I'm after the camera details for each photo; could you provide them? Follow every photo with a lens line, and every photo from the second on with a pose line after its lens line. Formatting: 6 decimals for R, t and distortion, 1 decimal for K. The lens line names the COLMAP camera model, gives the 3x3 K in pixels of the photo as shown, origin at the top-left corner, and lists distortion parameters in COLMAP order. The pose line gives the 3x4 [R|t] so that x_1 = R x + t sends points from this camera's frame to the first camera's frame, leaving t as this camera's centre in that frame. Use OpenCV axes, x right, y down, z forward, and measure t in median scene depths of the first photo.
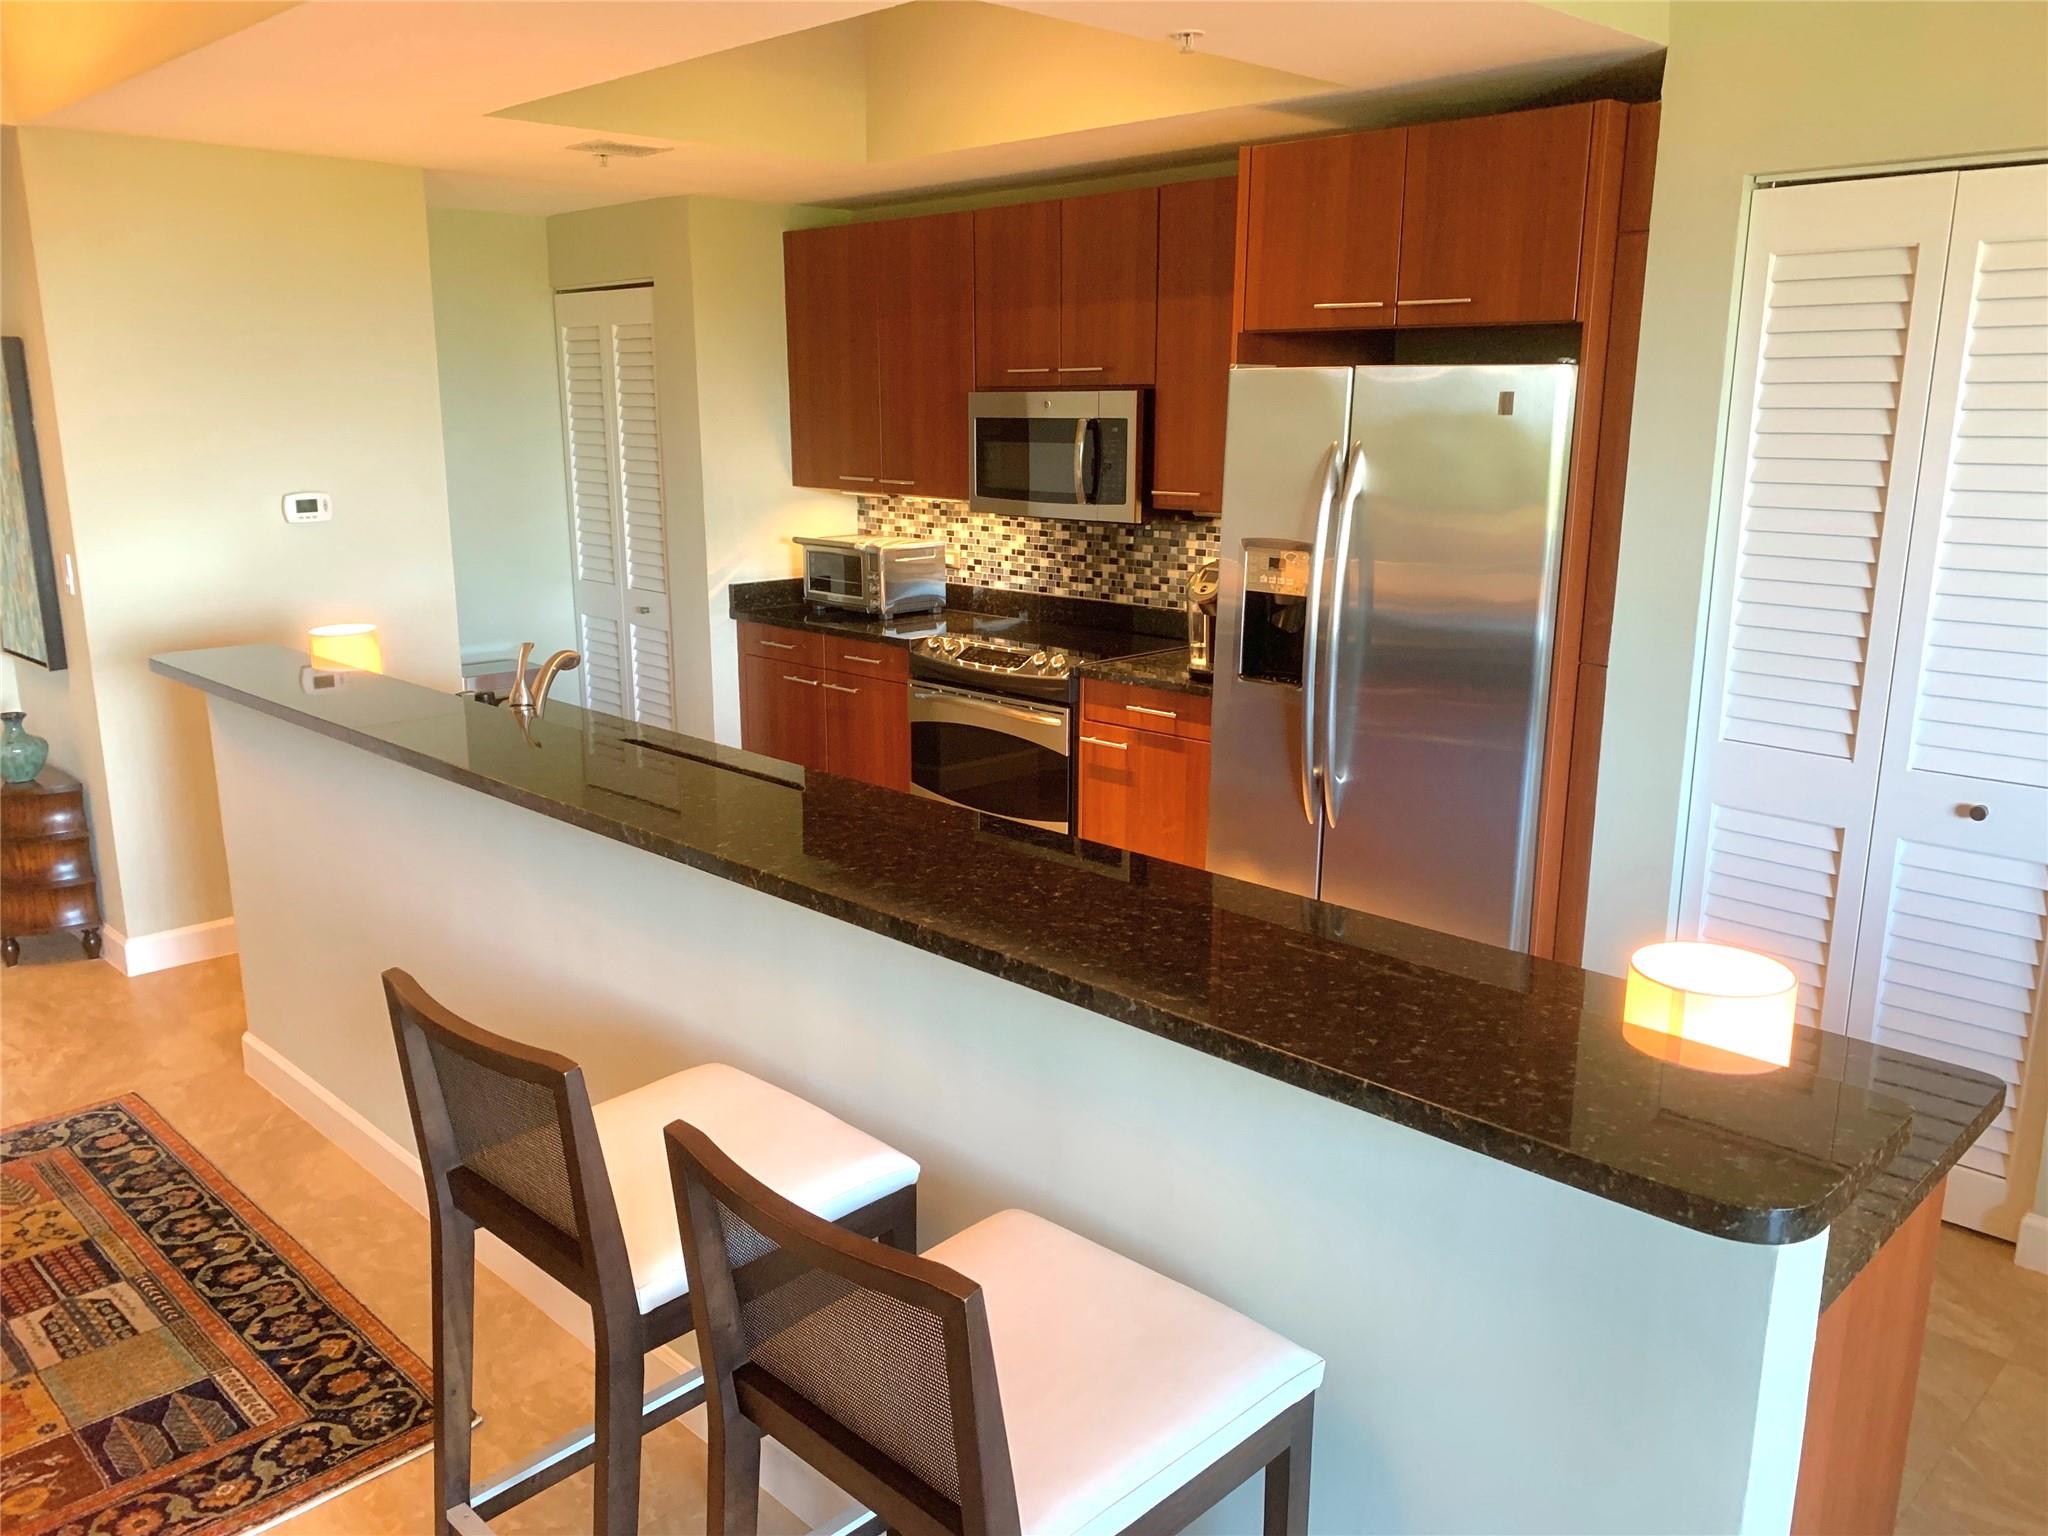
lens RADIAL K [[1576.4, 0, 1001.5], [0, 1576.4, 775.8], [0, 0, 1]] dist [0.042302, -0.072944]
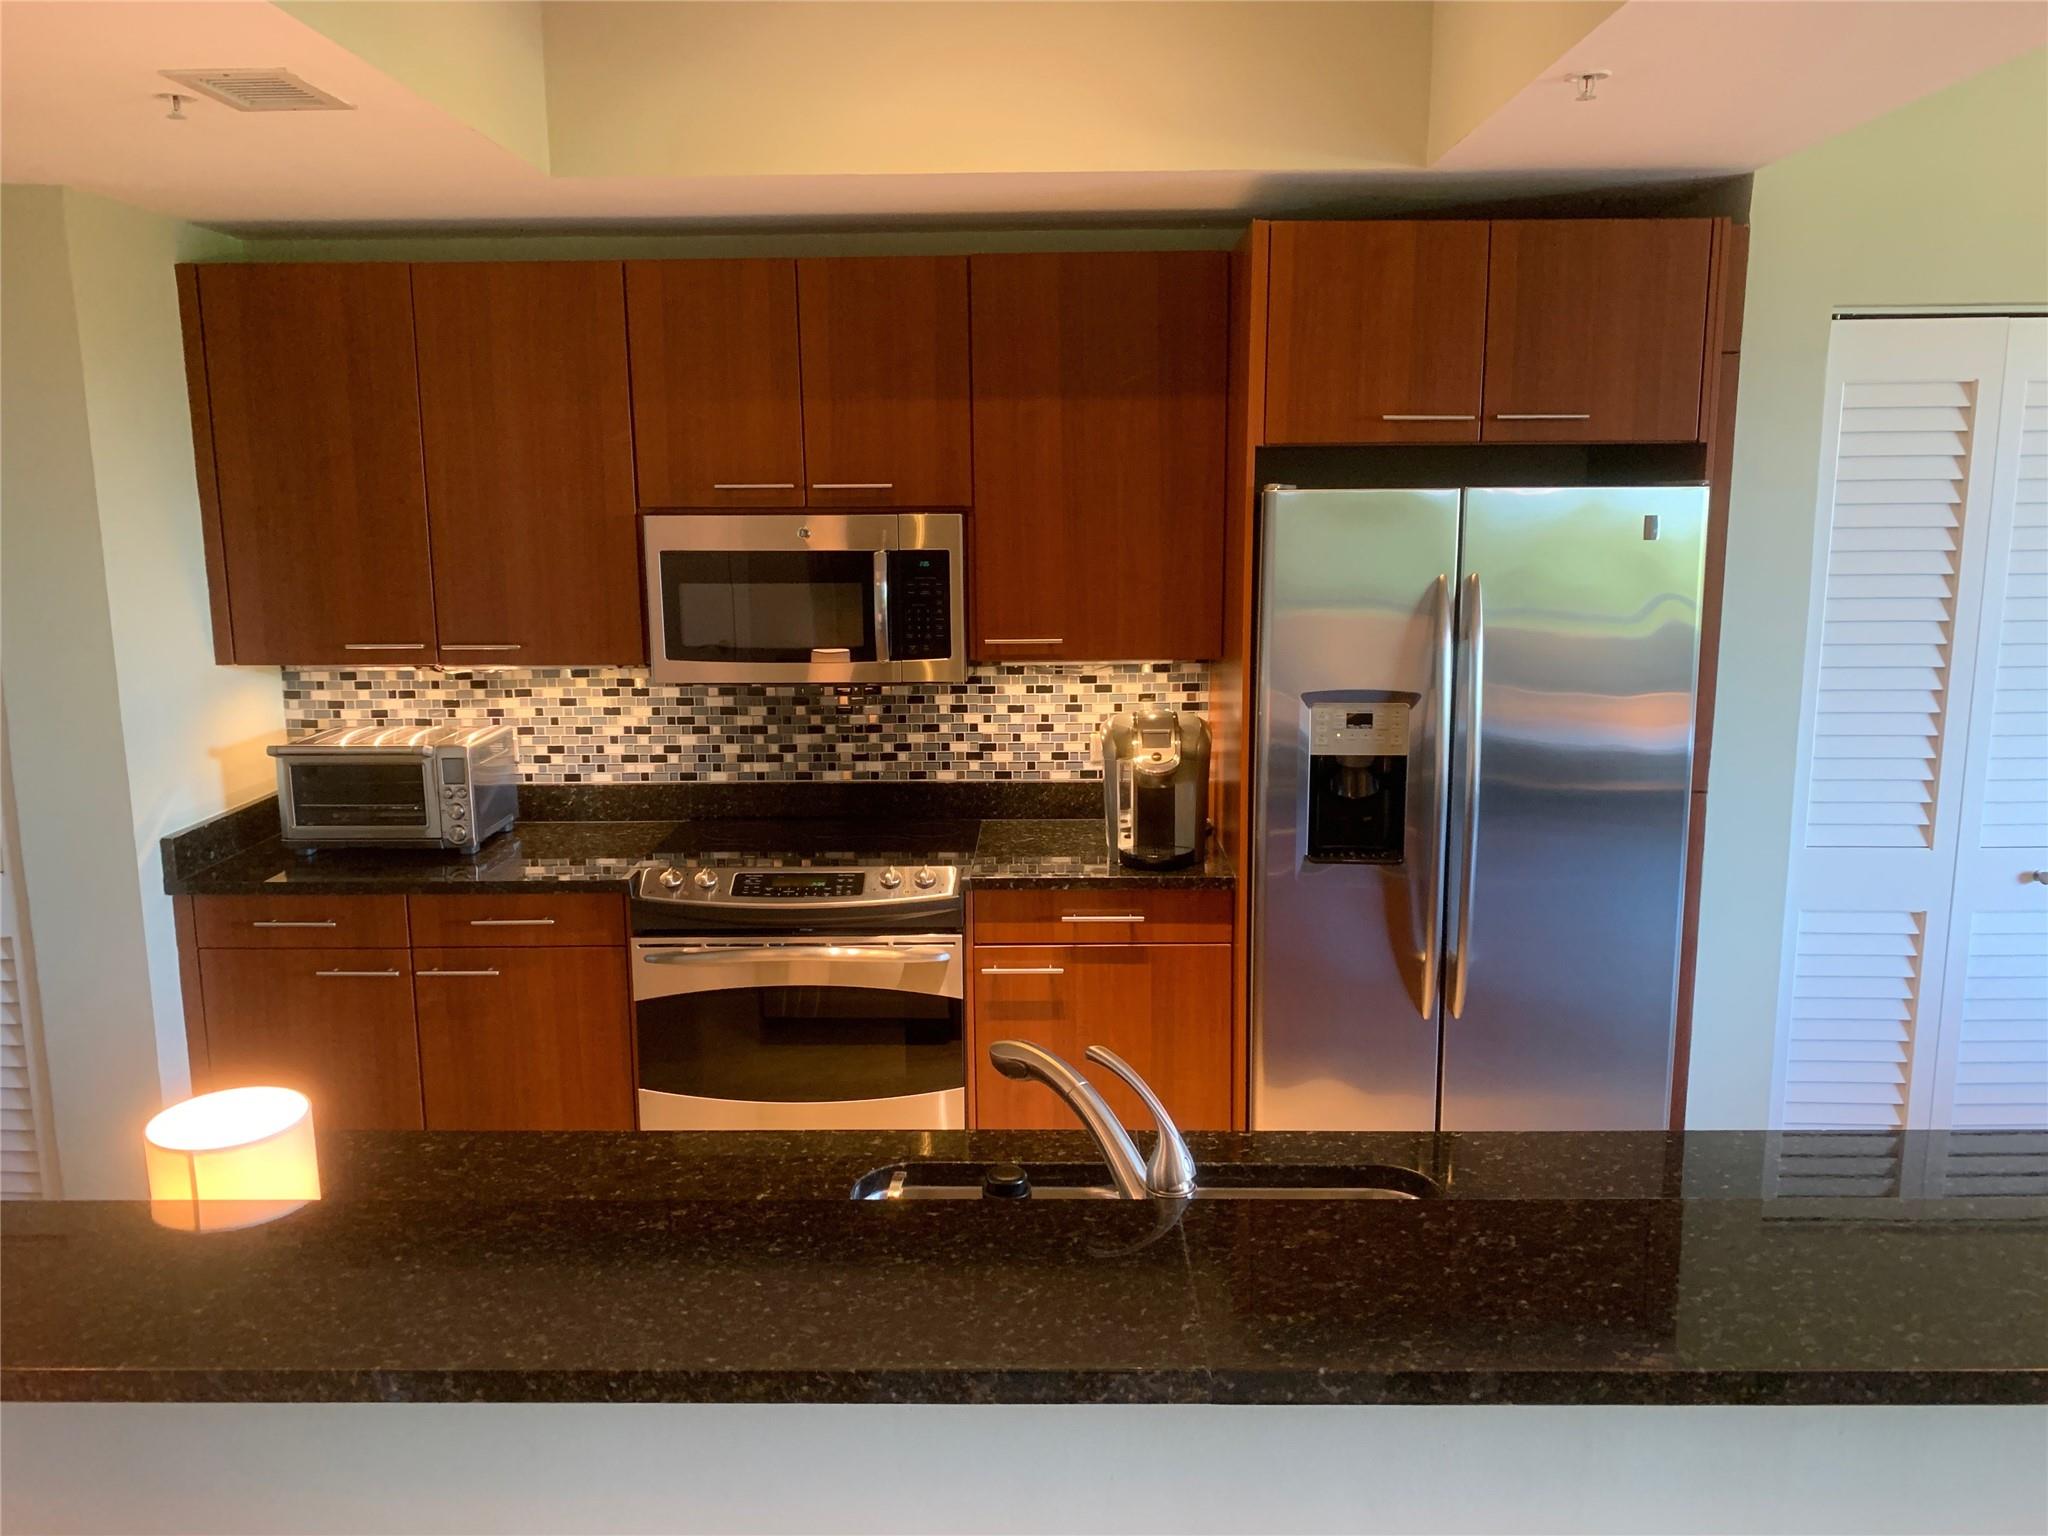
lens RADIAL K [[1521.2, 0, 1068.8], [0, 1521.2, 774.3], [0, 0, 1]] dist [0.090291, -0.172908]
pose [[0.709747, -0.133826, 0.691629, -0.404866], [0.170192, 0.985281, 0.015996, -0.119081], [-0.683589, 0.106357, 0.722076, 0.431336]]
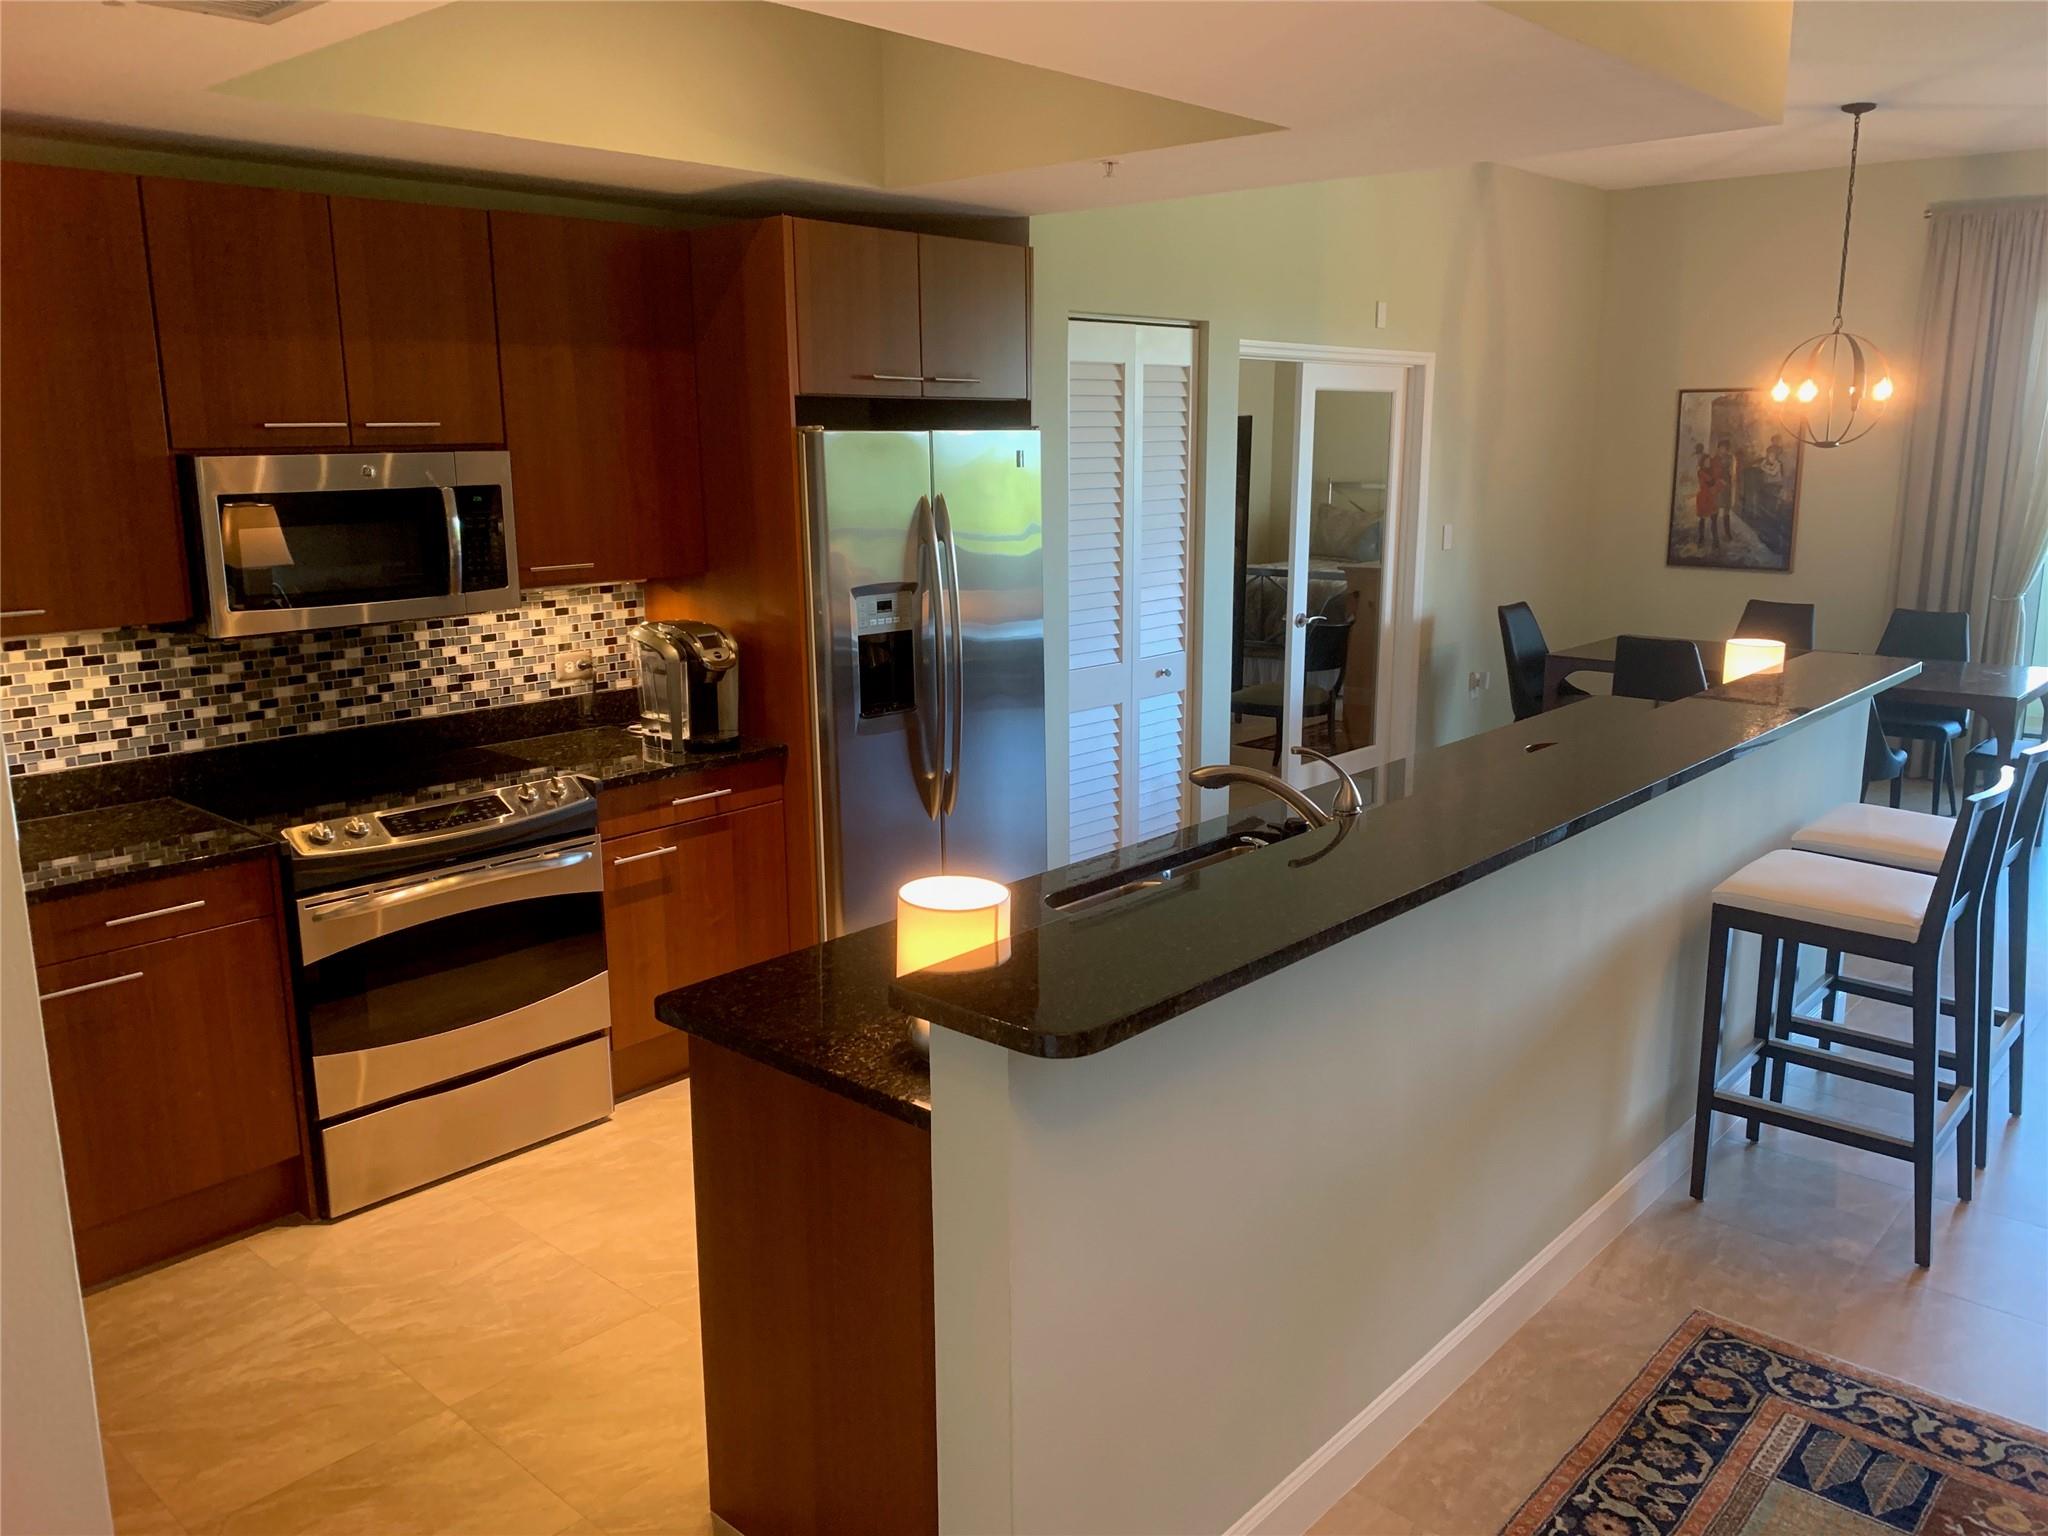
lens RADIAL K [[1576.4, 0, 1001.5], [0, 1576.4, 775.8], [0, 0, 1]] dist [0.042302, -0.072944]
pose [[-0.058373, -0.214670, 0.974941, -0.766064], [0.236420, 0.945851, 0.222420, -0.203918], [-0.969896, 0.243479, -0.004459, 0.786735]]
